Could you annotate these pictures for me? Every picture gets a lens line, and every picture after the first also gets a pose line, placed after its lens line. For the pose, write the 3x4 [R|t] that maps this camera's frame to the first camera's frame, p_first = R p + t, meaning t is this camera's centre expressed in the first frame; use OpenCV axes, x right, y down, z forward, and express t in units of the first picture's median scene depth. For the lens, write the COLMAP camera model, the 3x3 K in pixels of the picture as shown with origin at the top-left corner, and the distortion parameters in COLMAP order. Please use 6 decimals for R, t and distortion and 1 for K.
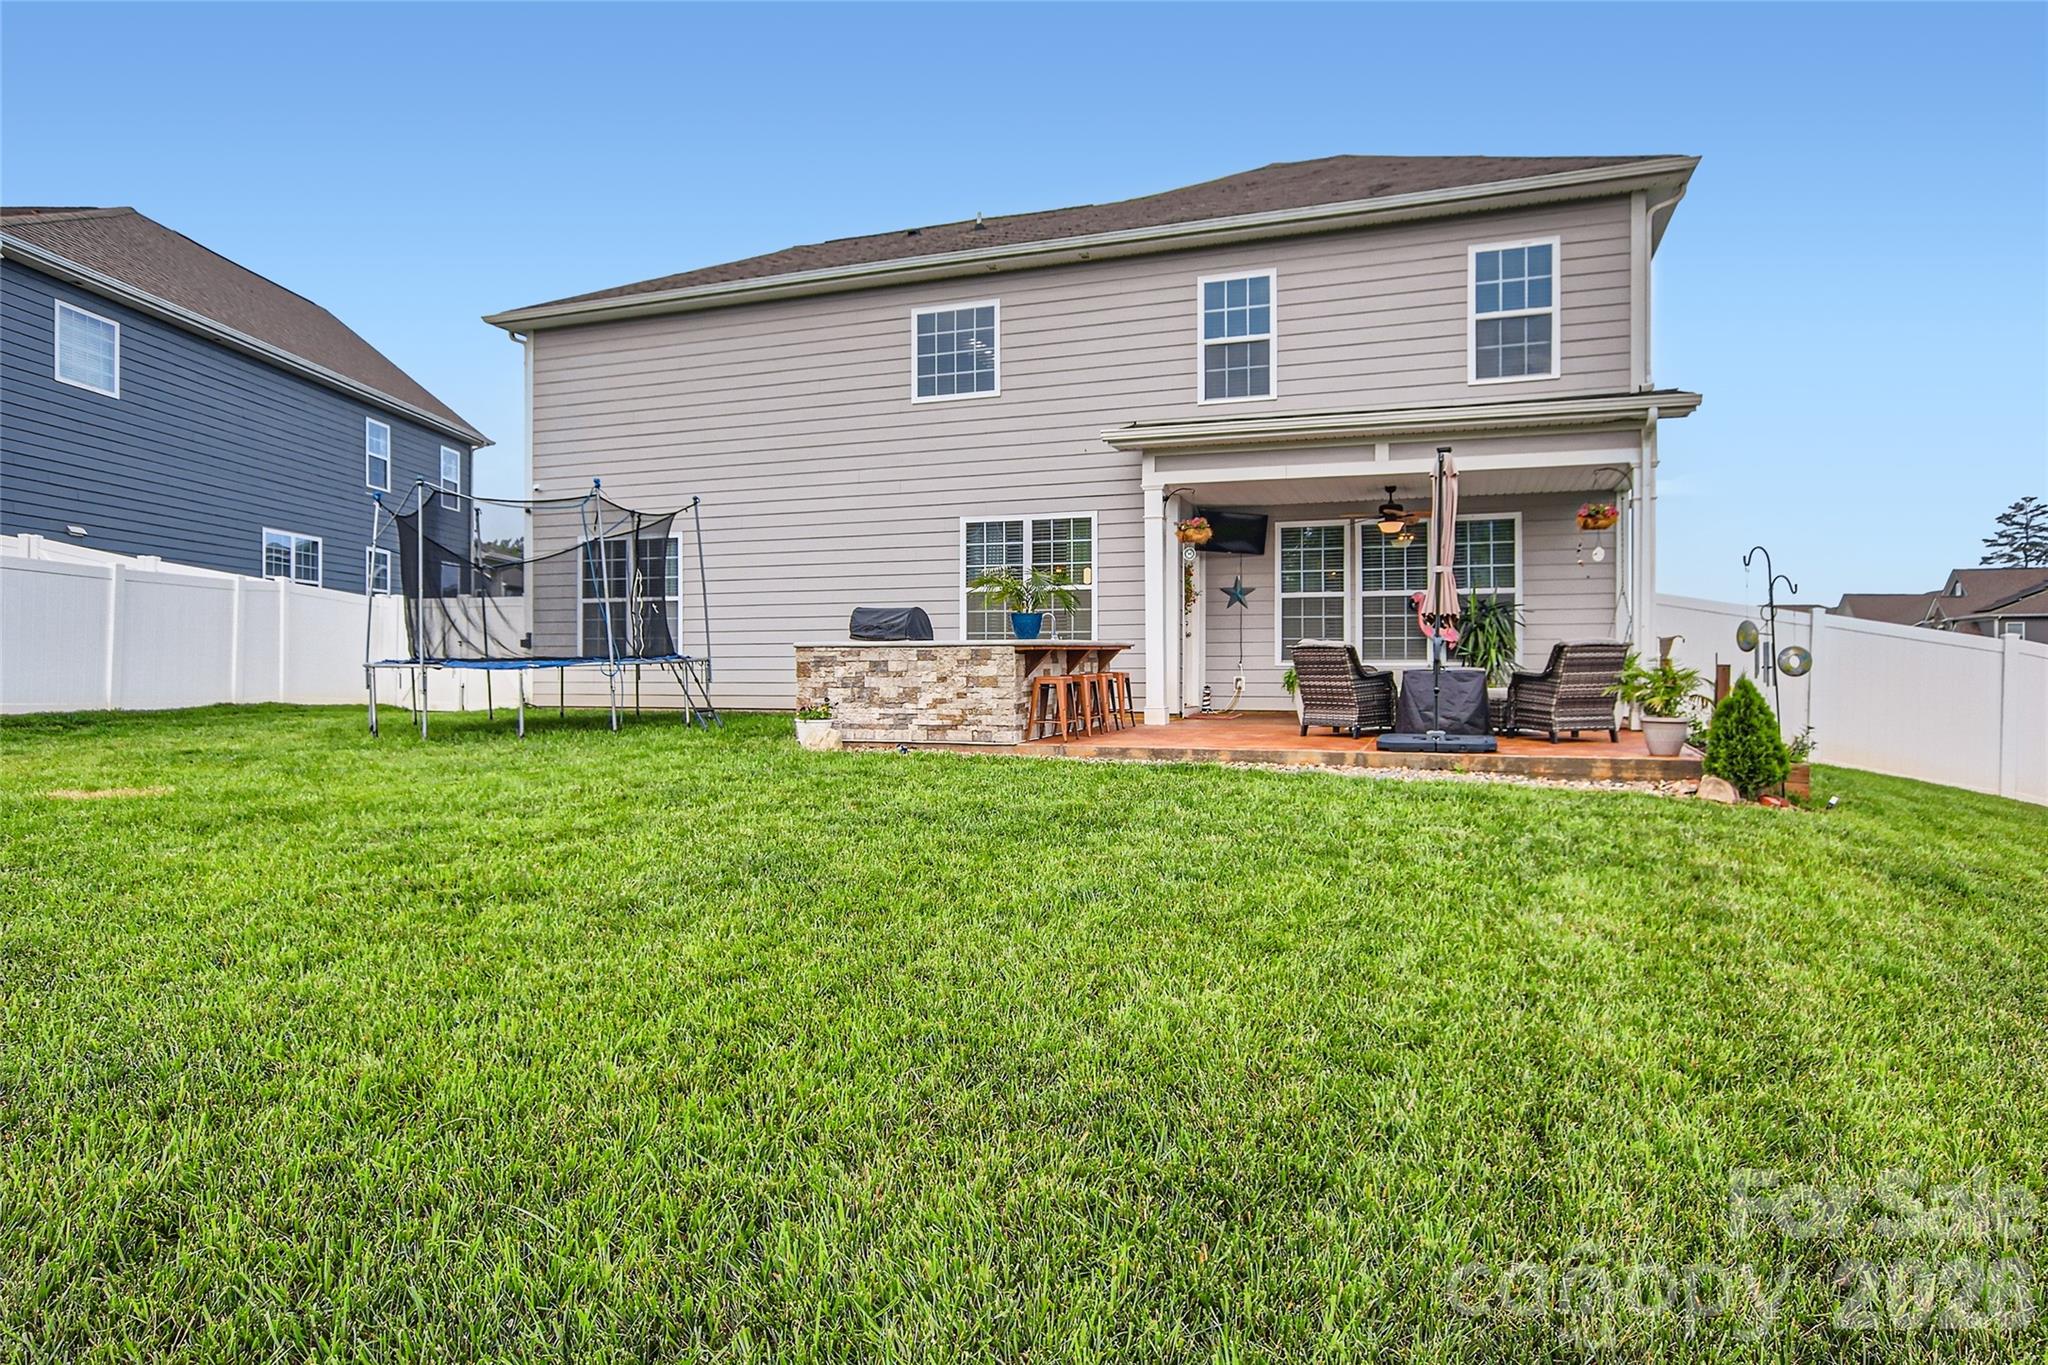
lens RADIAL K [[1223.0, 0, 1026.2], [0, 1223.0, 667.1], [0, 0, 1]] dist [-0.025163, 0.000889]
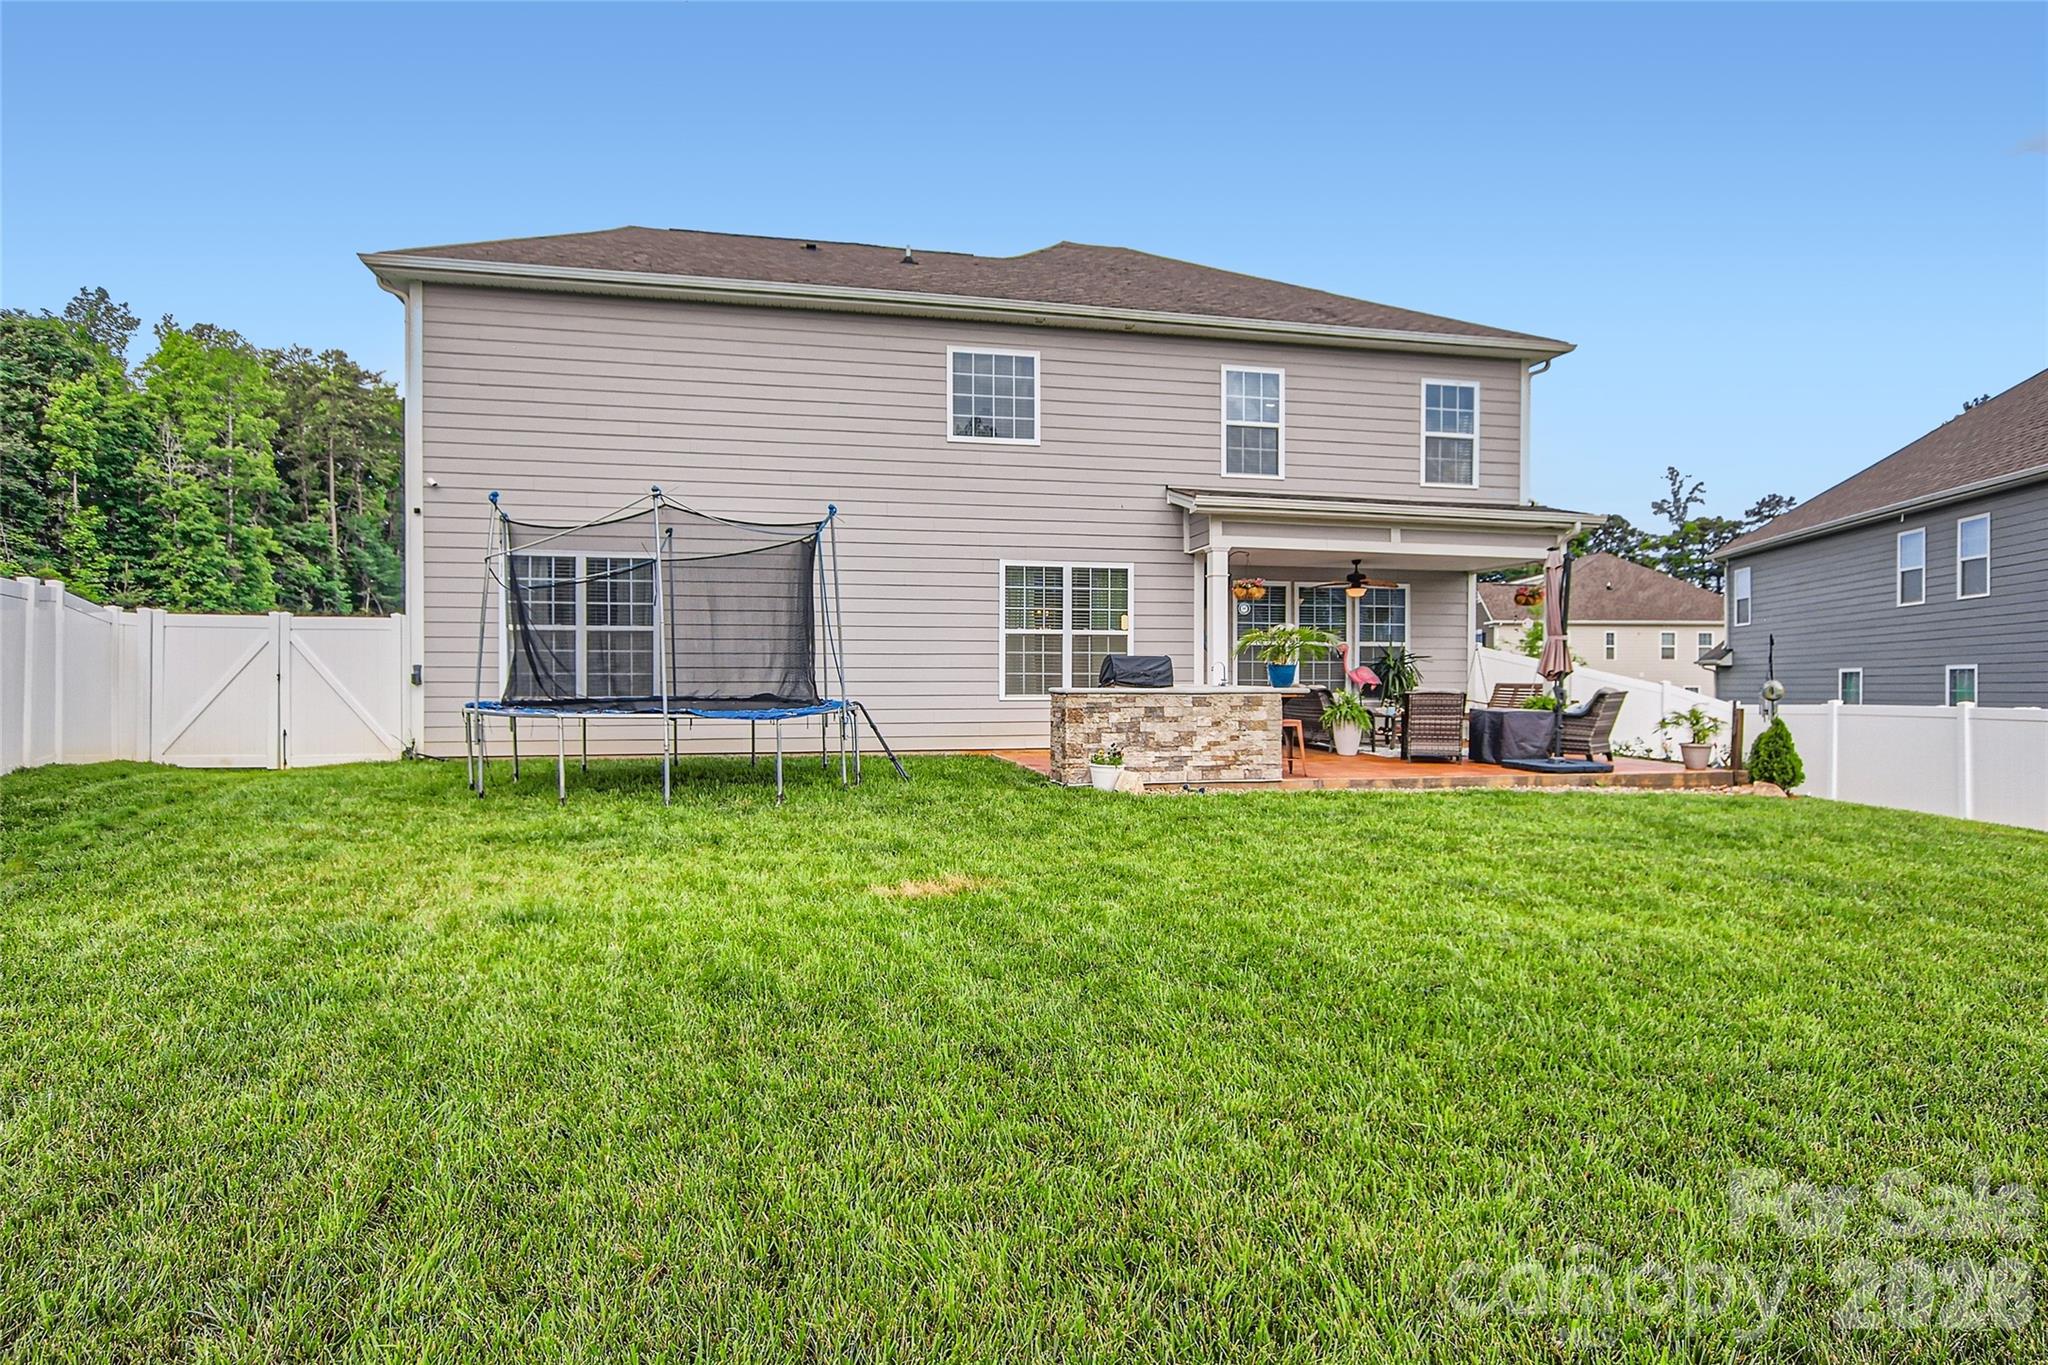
lens RADIAL K [[1223.0, 0, 1026.1], [0, 1223.0, 696.7], [0, 0, 1]] dist [-0.025163, 0.000889]
pose [[0.828830, -0.004333, 0.559484, -0.669946], [-0.001953, 0.999942, 0.010637, -0.020771], [-0.559498, -0.009909, 0.828773, 0.154942]]
